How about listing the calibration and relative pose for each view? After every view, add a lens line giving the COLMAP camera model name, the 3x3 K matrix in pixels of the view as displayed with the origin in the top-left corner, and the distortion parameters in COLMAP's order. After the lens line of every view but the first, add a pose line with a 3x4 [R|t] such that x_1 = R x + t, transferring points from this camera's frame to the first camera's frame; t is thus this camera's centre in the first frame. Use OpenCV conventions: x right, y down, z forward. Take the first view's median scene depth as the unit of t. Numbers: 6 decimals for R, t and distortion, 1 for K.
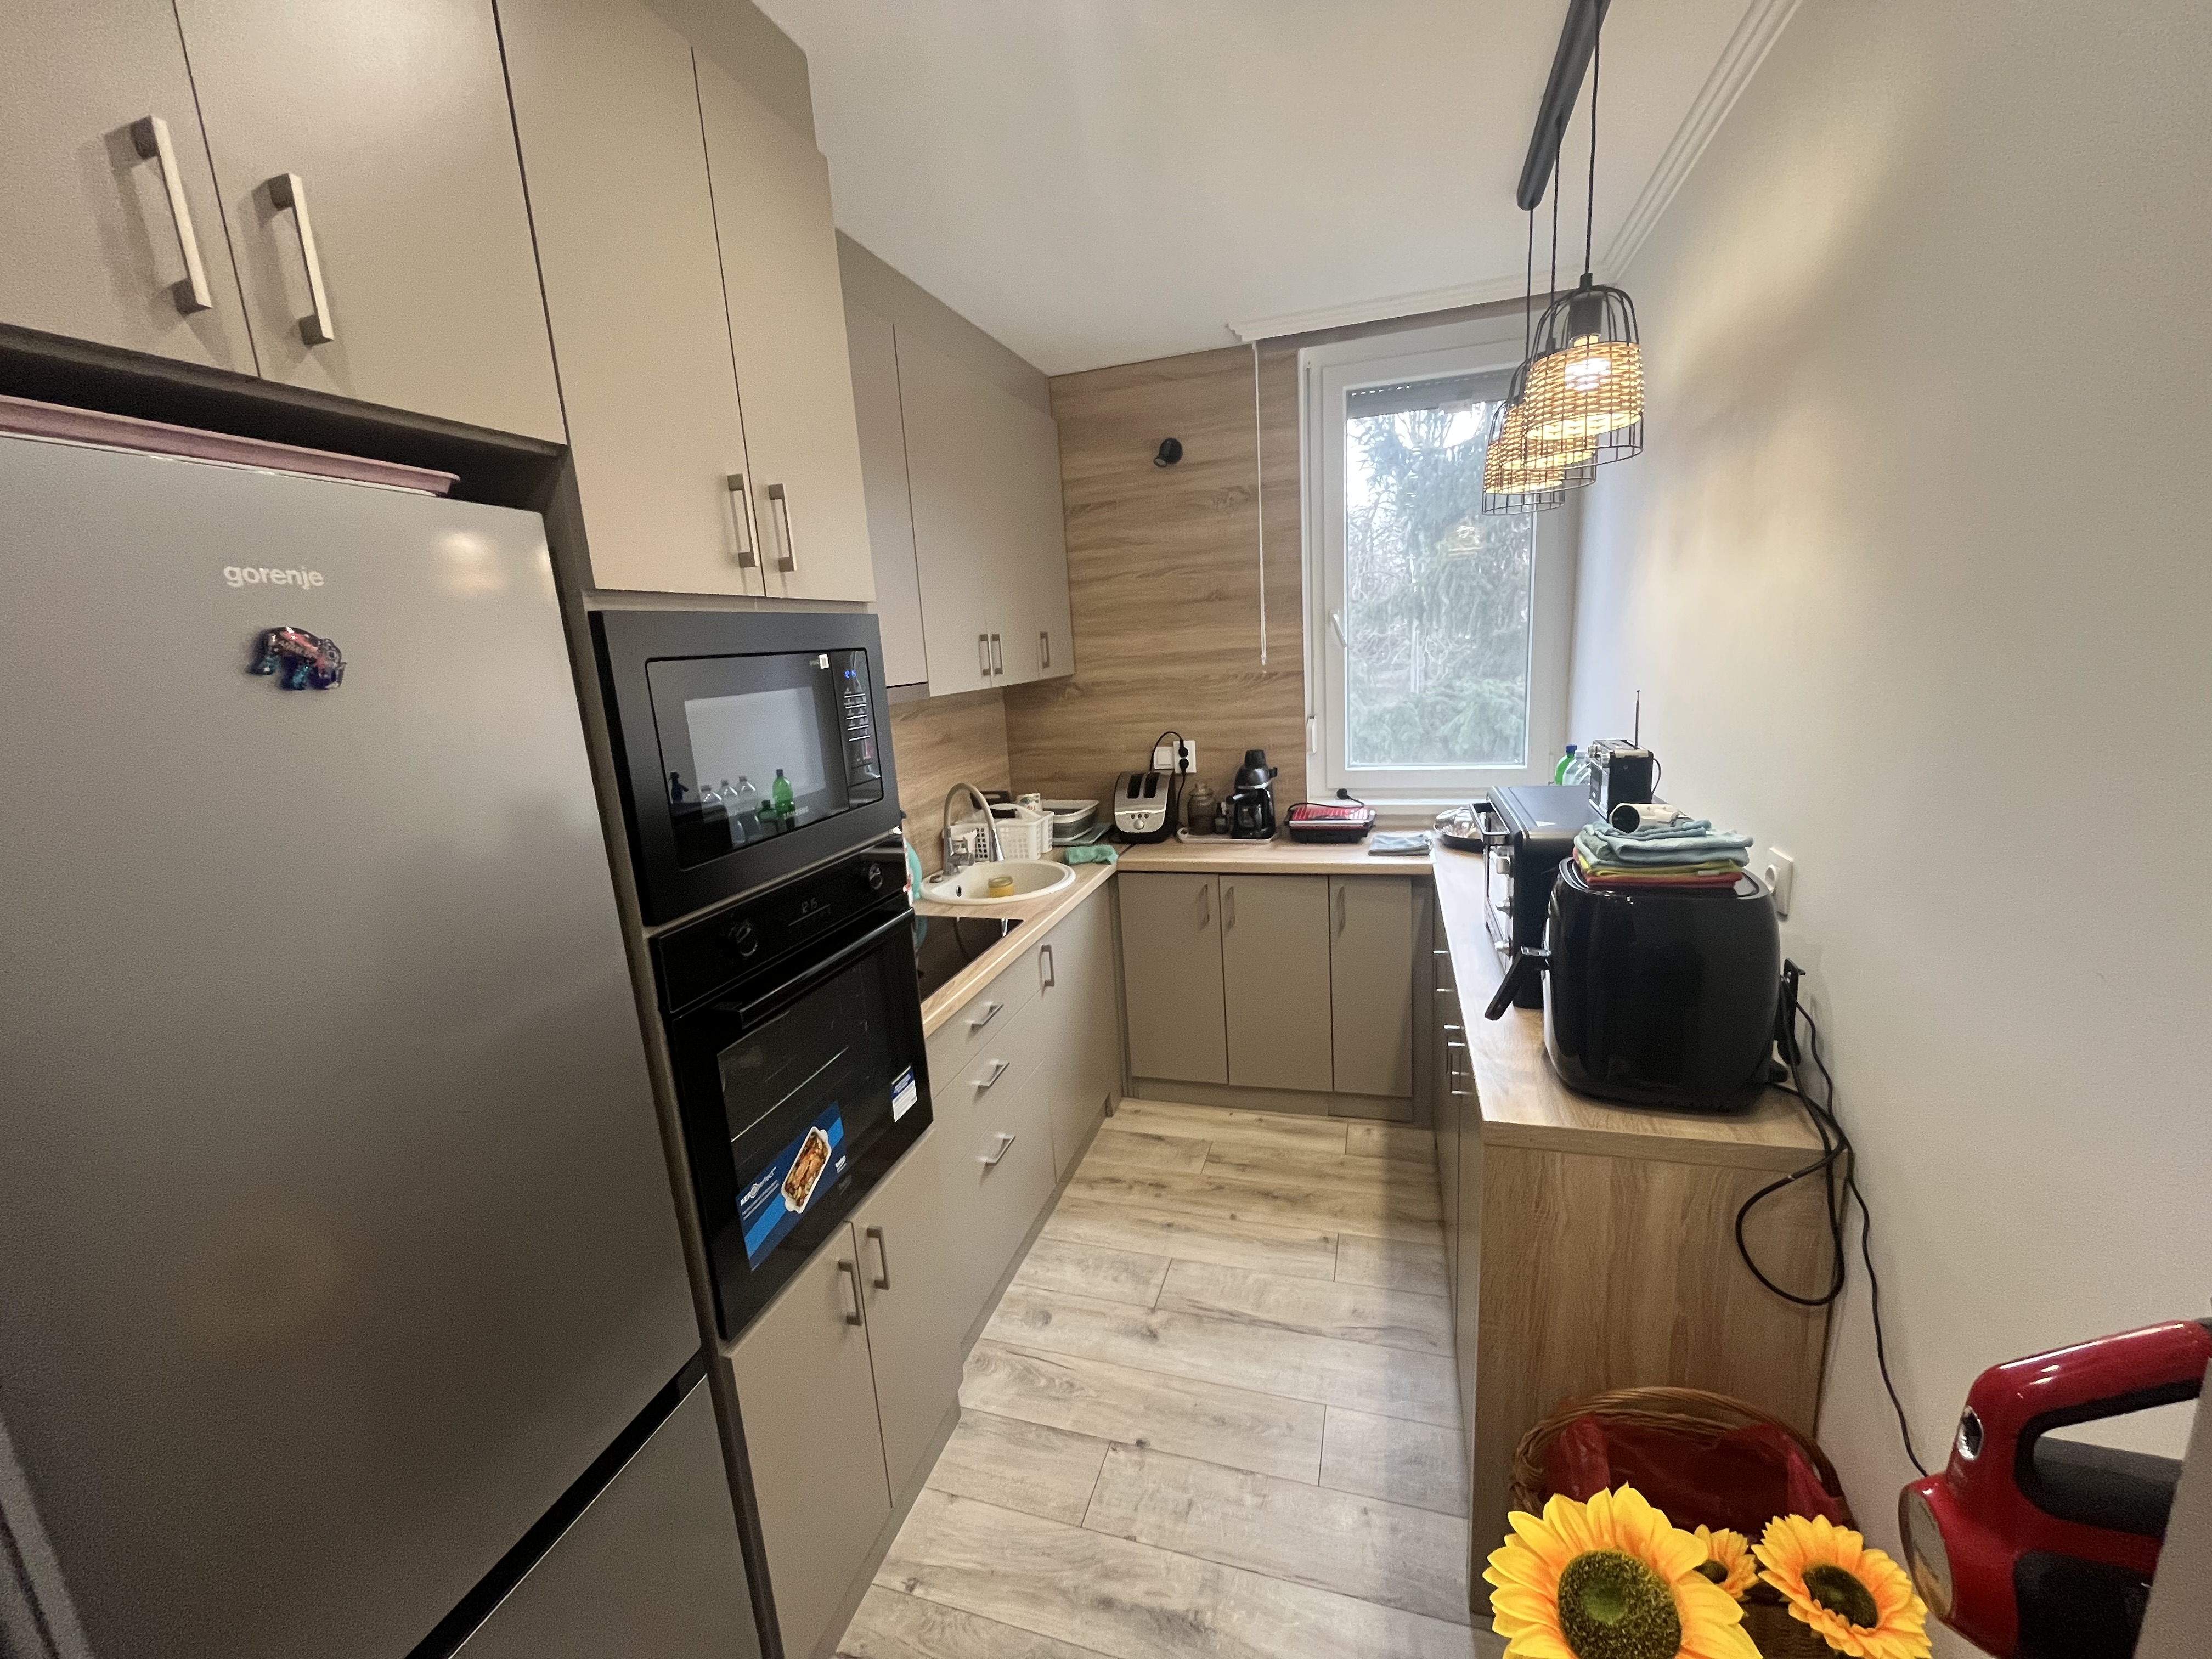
lens RADIAL K [[894.5, 0, 1106.0], [0, 894.5, 829.5], [0, 0, 1]] dist [-0.002429, -0.000139]
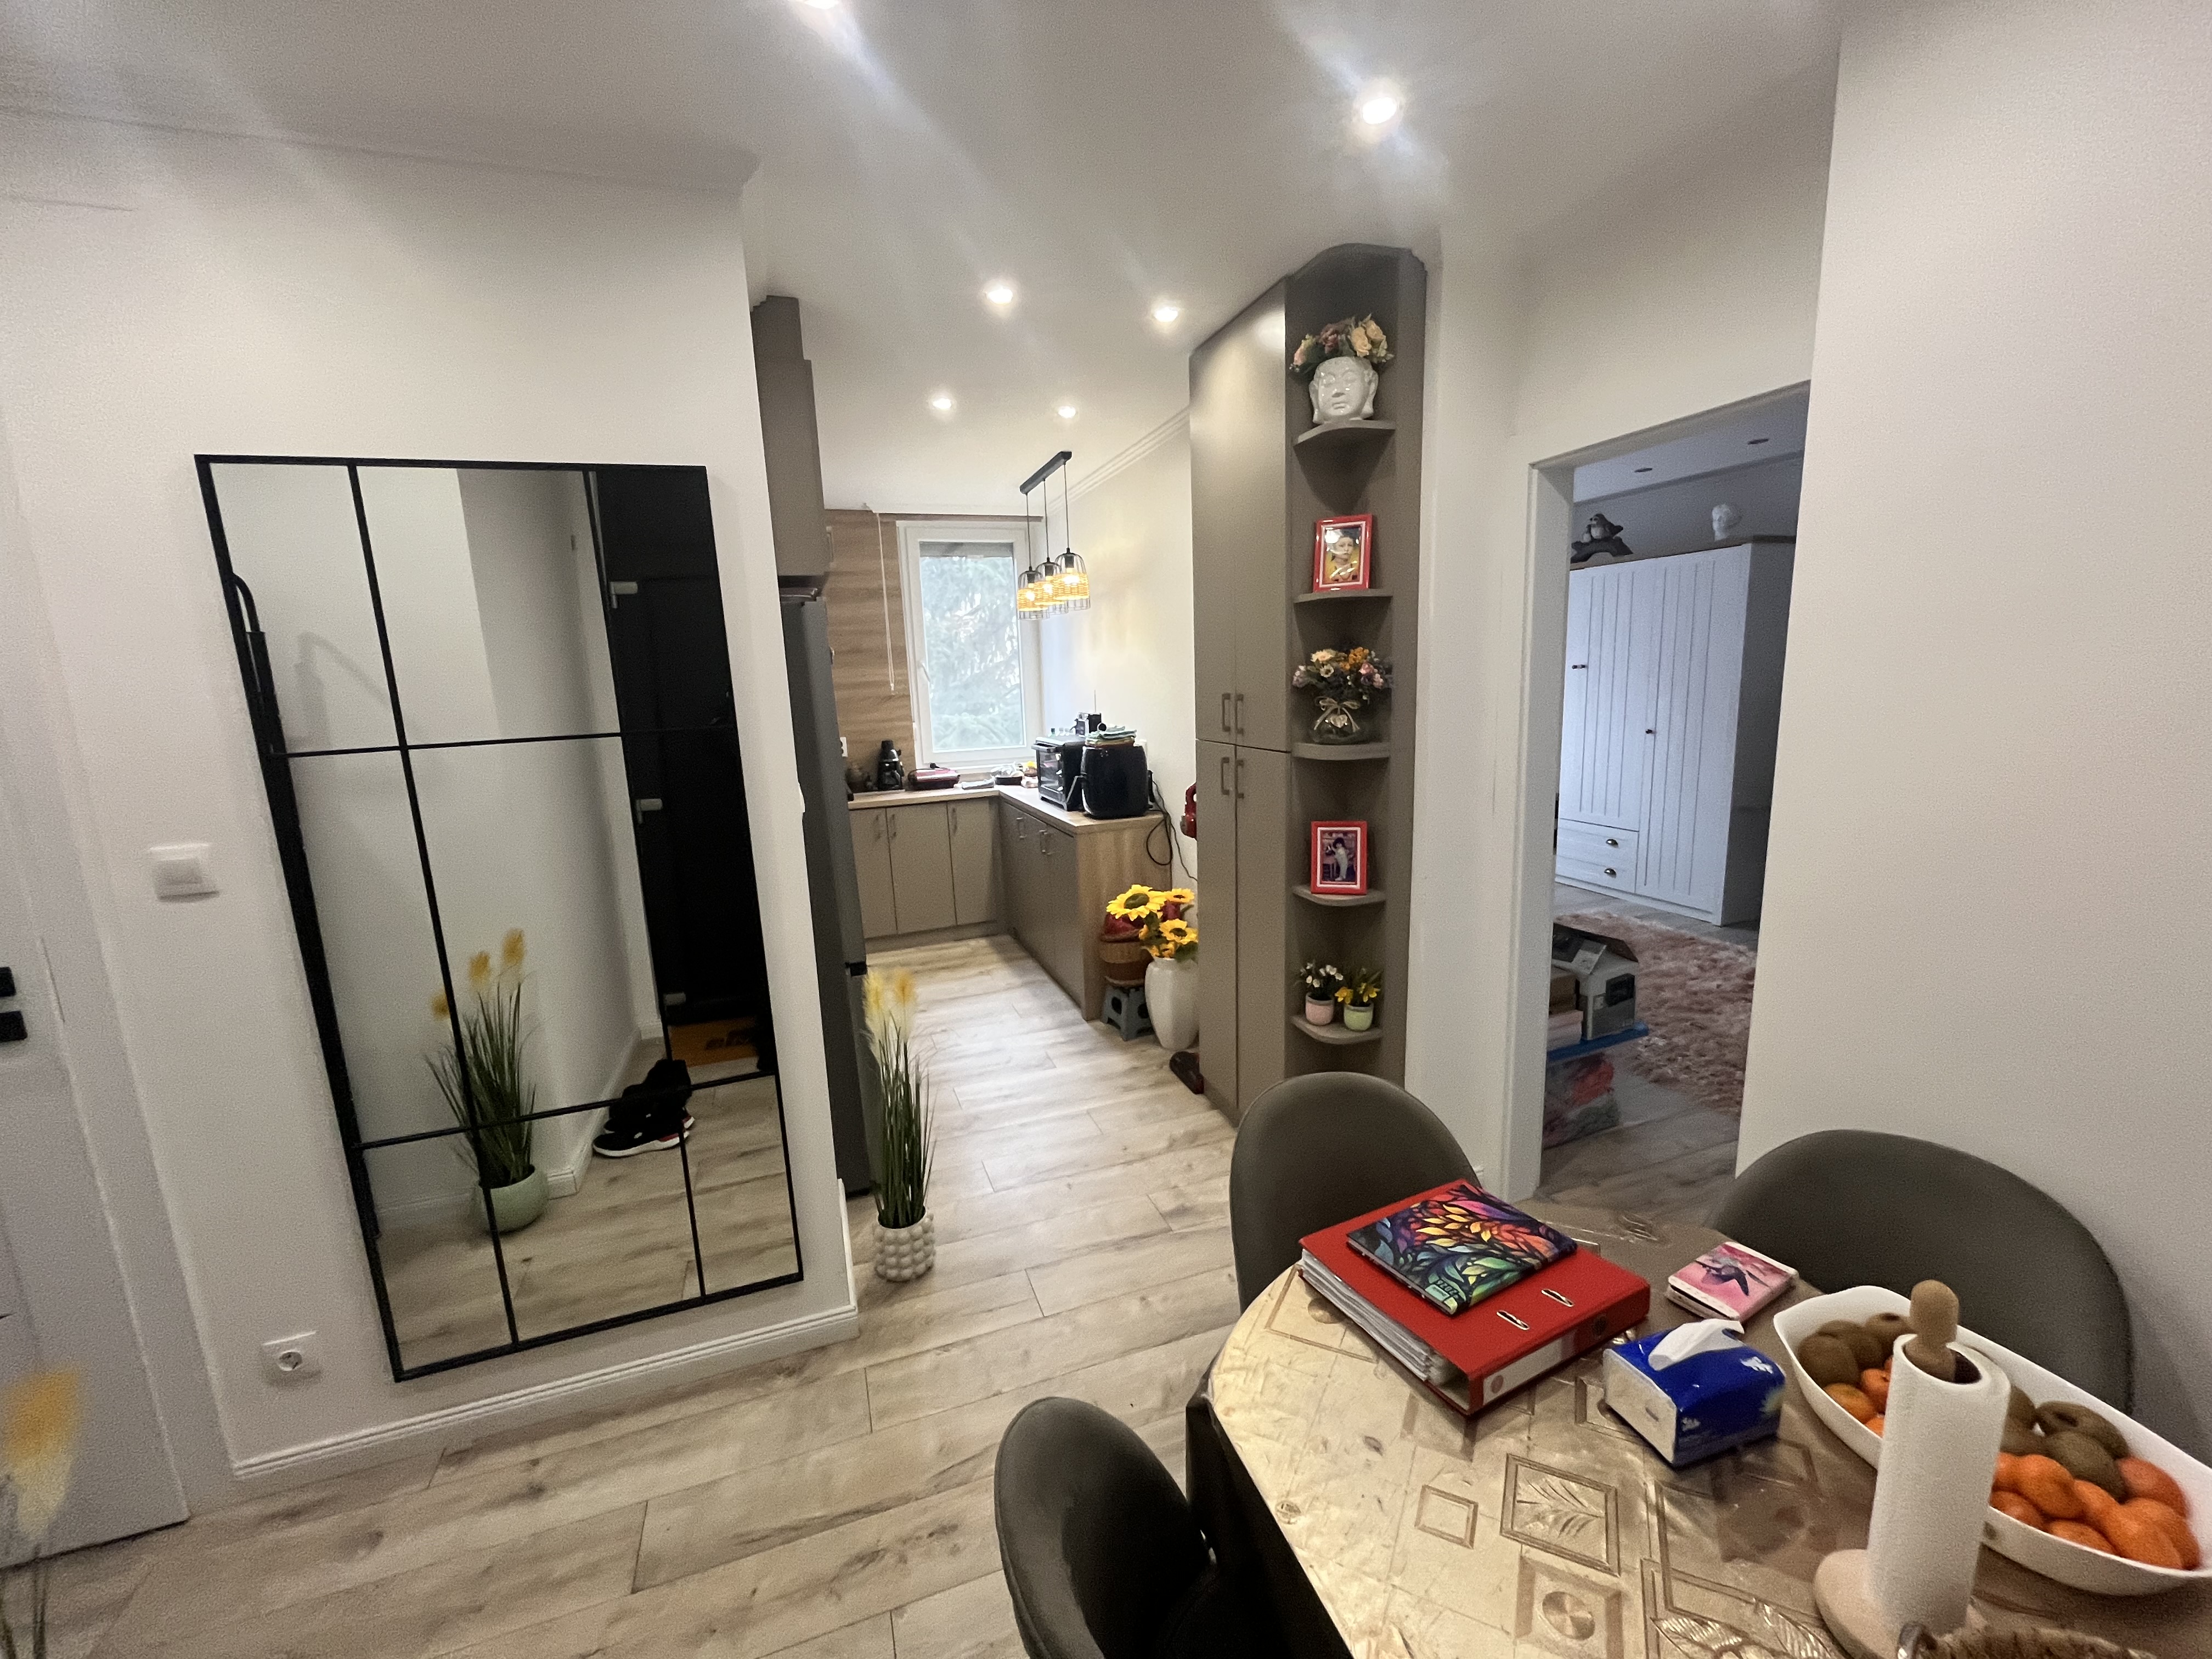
lens RADIAL K [[886.4, 0, 1106.0], [0, 886.4, 829.5], [0, 0, 1]] dist [-0.002031, -0.000584]
pose [[0.801964, -0.075794, 0.592545, -0.554466], [0.117381, 0.992574, -0.031904, 0.198272], [-0.585727, 0.095139, 0.804906, -0.635373]]
